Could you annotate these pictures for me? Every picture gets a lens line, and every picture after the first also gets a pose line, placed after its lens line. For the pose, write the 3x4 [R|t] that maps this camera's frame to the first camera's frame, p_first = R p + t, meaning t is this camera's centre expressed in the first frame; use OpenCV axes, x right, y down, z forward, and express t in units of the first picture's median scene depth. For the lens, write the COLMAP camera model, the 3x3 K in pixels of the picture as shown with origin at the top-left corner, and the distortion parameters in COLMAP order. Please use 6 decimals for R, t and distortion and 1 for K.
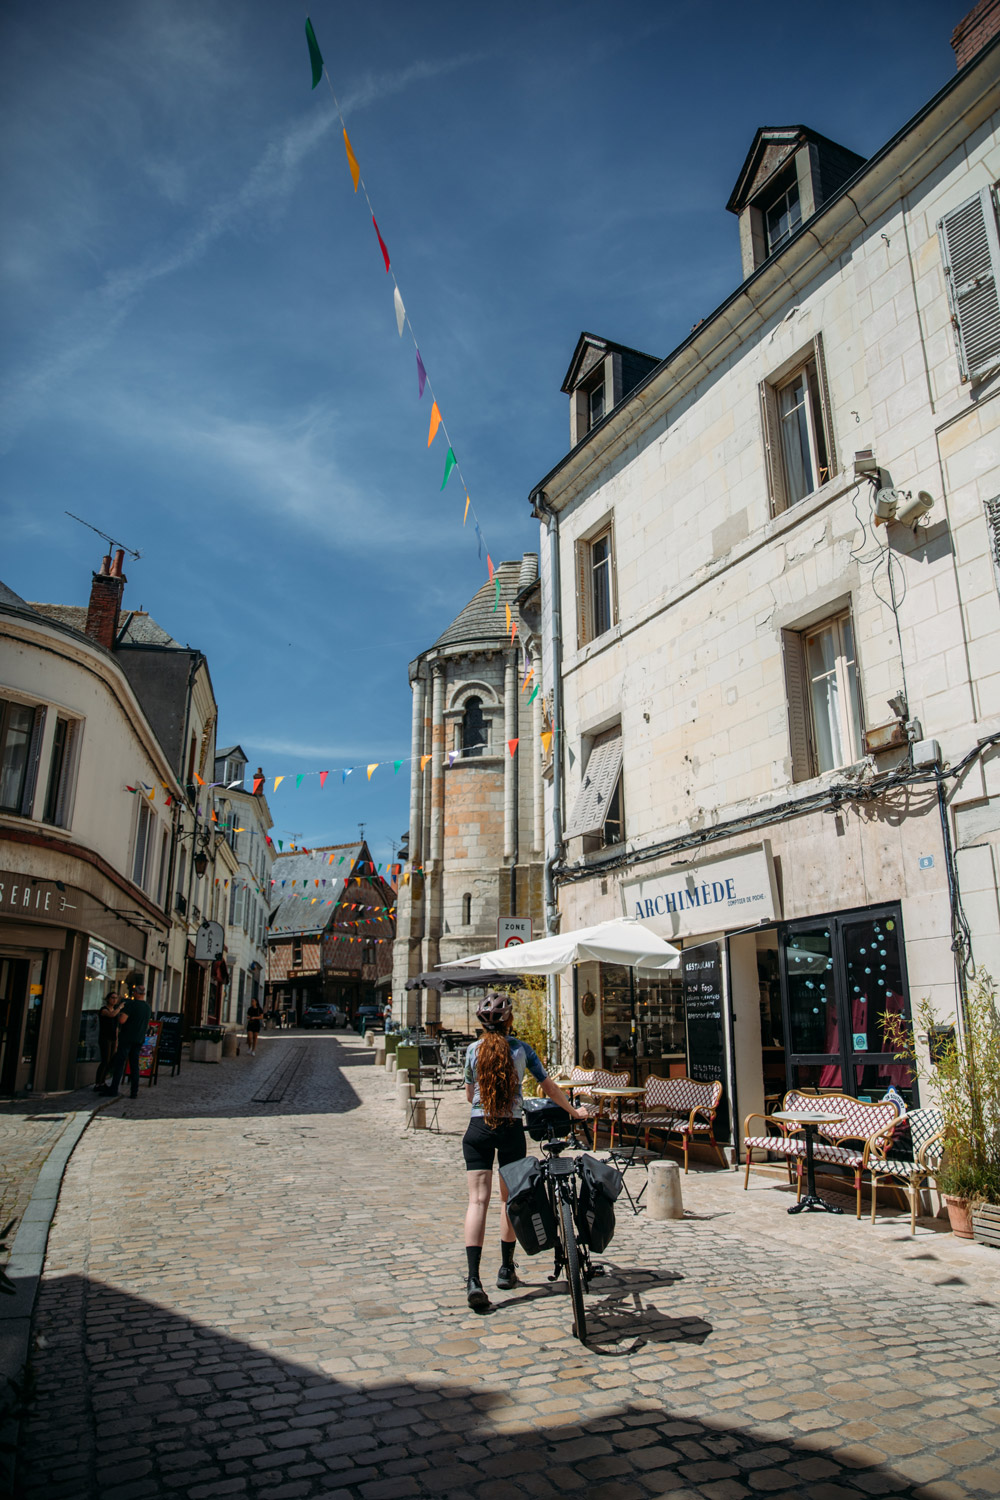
lens RADIAL K [[999.5, 0, 500.0], [0, 999.5, 750.0], [0, 0, 1]] dist [-0.000689, -0.000070]
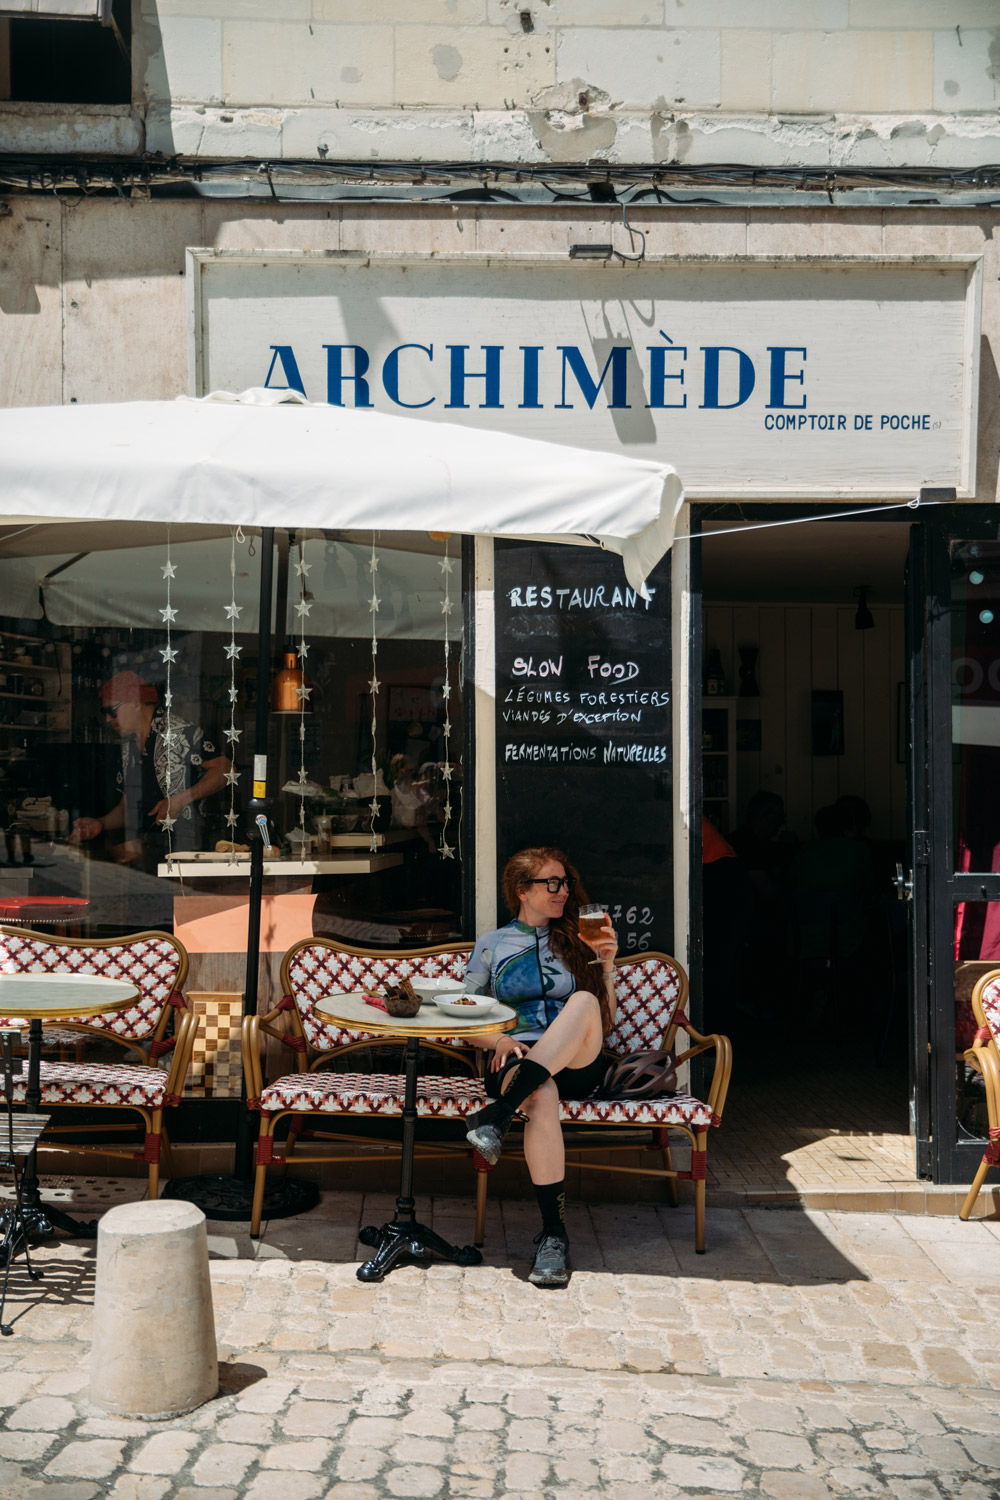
lens RADIAL K [[1803.5, 0, 500.0], [0, 1803.5, 750.0], [0, 0, 1]] dist [0.001692, 0.014783]
pose [[0.362640, 0.007716, 0.931898, -0.320210], [-0.264646, 0.959651, 0.095038, 0.208743], [-0.893563, -0.281088, 0.350049, 0.791461]]
